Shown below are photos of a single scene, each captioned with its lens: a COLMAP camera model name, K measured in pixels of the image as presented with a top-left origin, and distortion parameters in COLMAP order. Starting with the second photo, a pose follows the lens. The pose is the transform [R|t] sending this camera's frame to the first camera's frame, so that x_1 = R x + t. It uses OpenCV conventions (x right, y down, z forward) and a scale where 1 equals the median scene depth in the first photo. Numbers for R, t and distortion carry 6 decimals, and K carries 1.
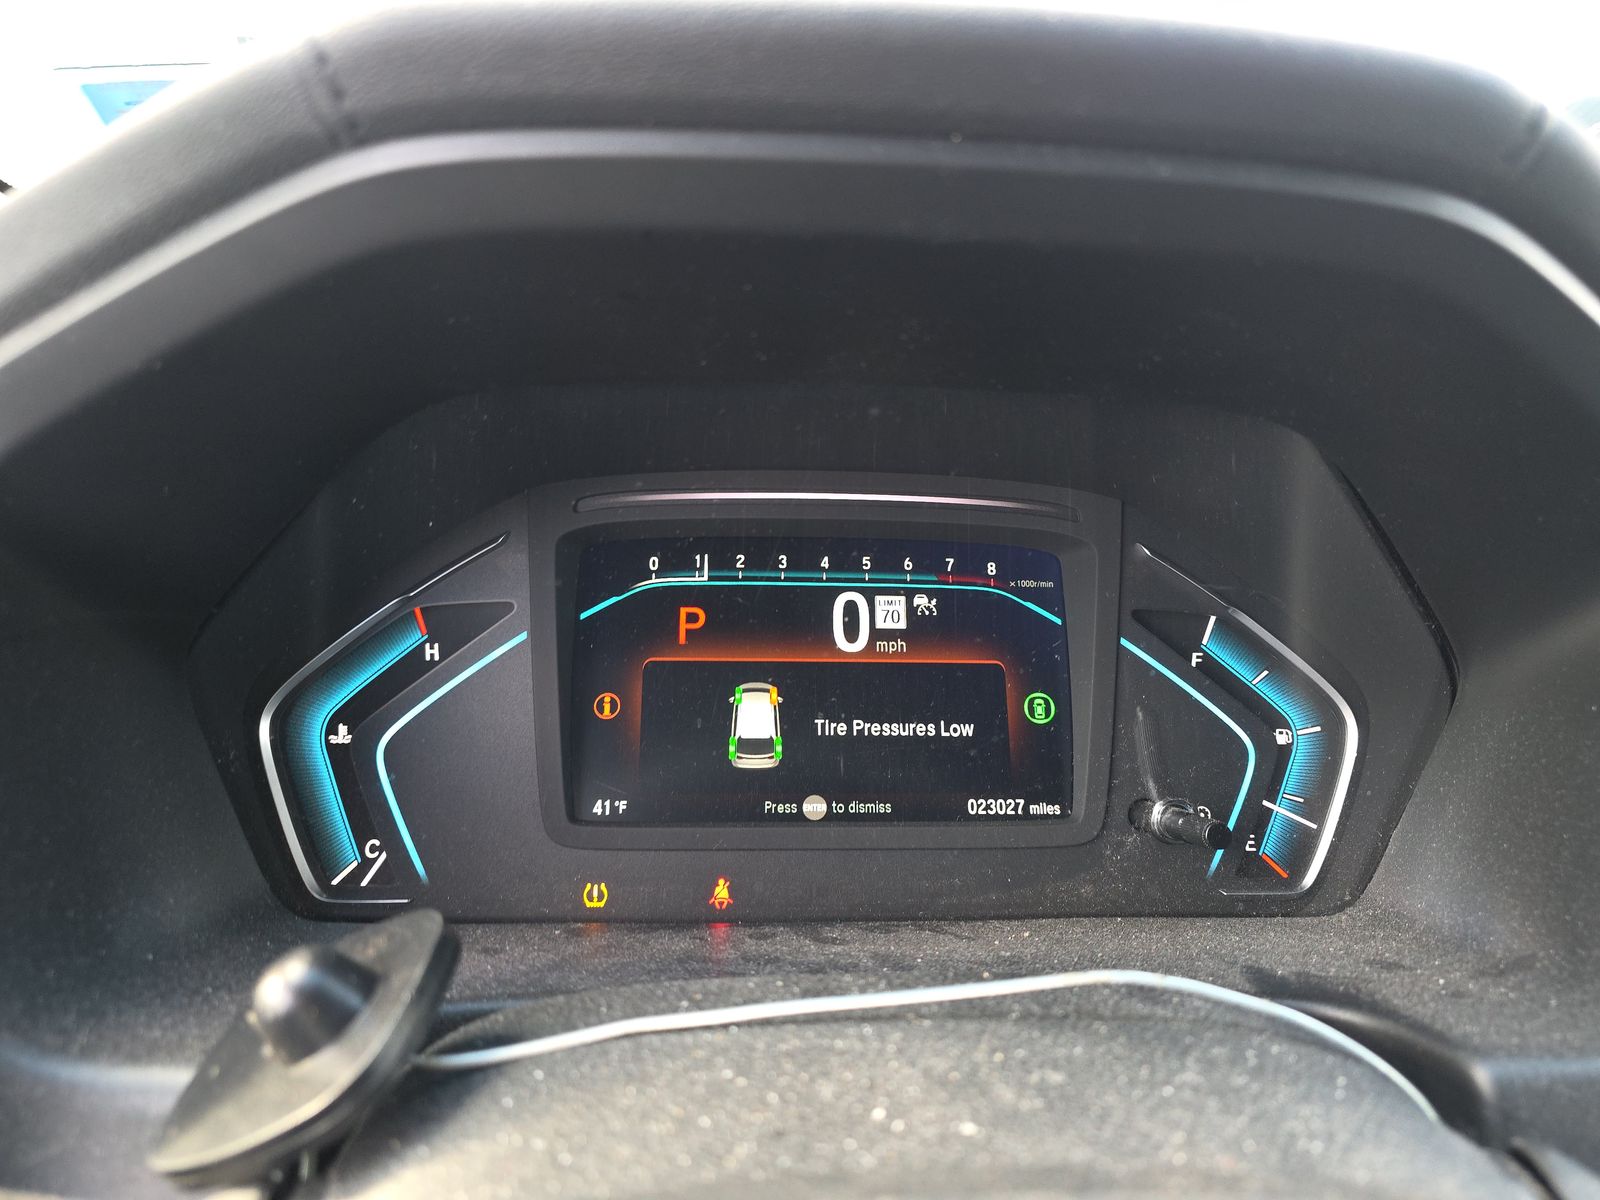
lens RADIAL K [[1071.7, 0, 800.6], [0, 1071.7, 599.4], [0, 0, 1]] dist [-0.003140, -0.000717]
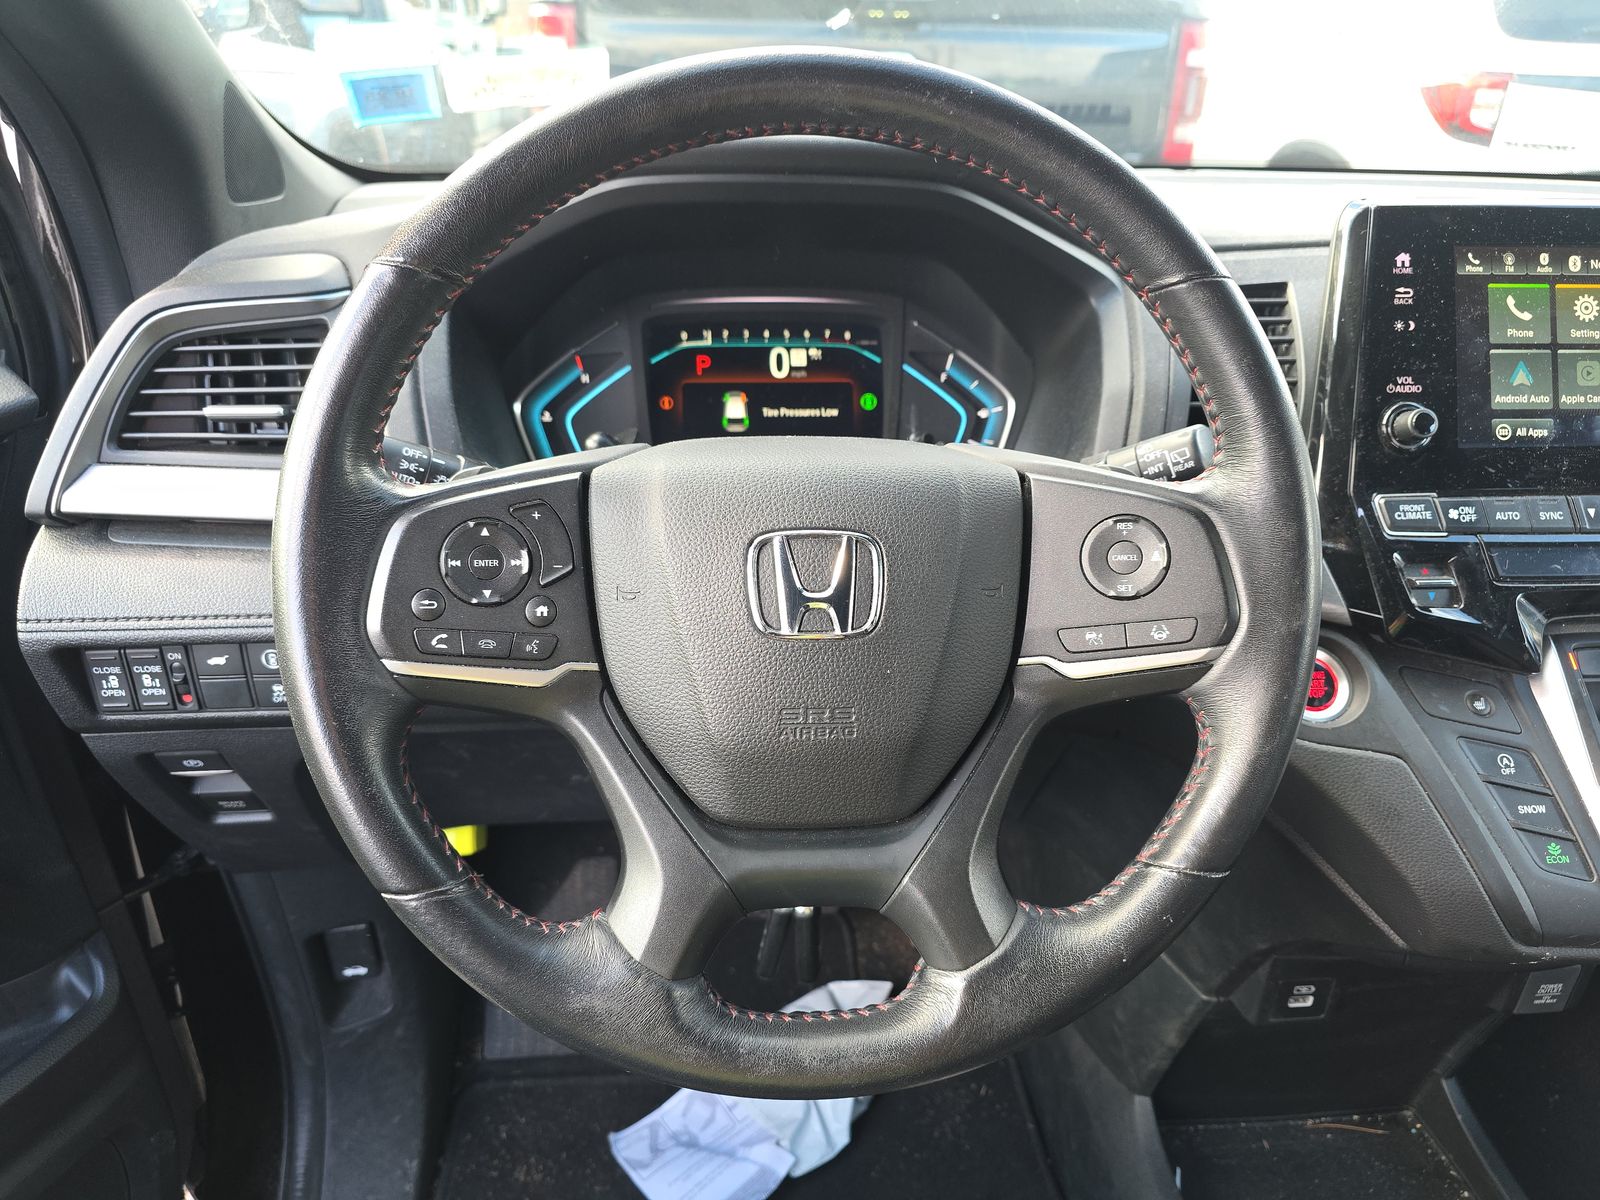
lens RADIAL K [[1071.7, 0, 791.5], [0, 1071.7, 669.2], [0, 0, 1]] dist [-0.003140, -0.000717]
pose [[0.999753, -0.022230, -0.000761, 0.059726], [0.021956, 0.980821, 0.193672, 0.206475], [-0.003559, -0.193641, 0.981066, -1.187282]]
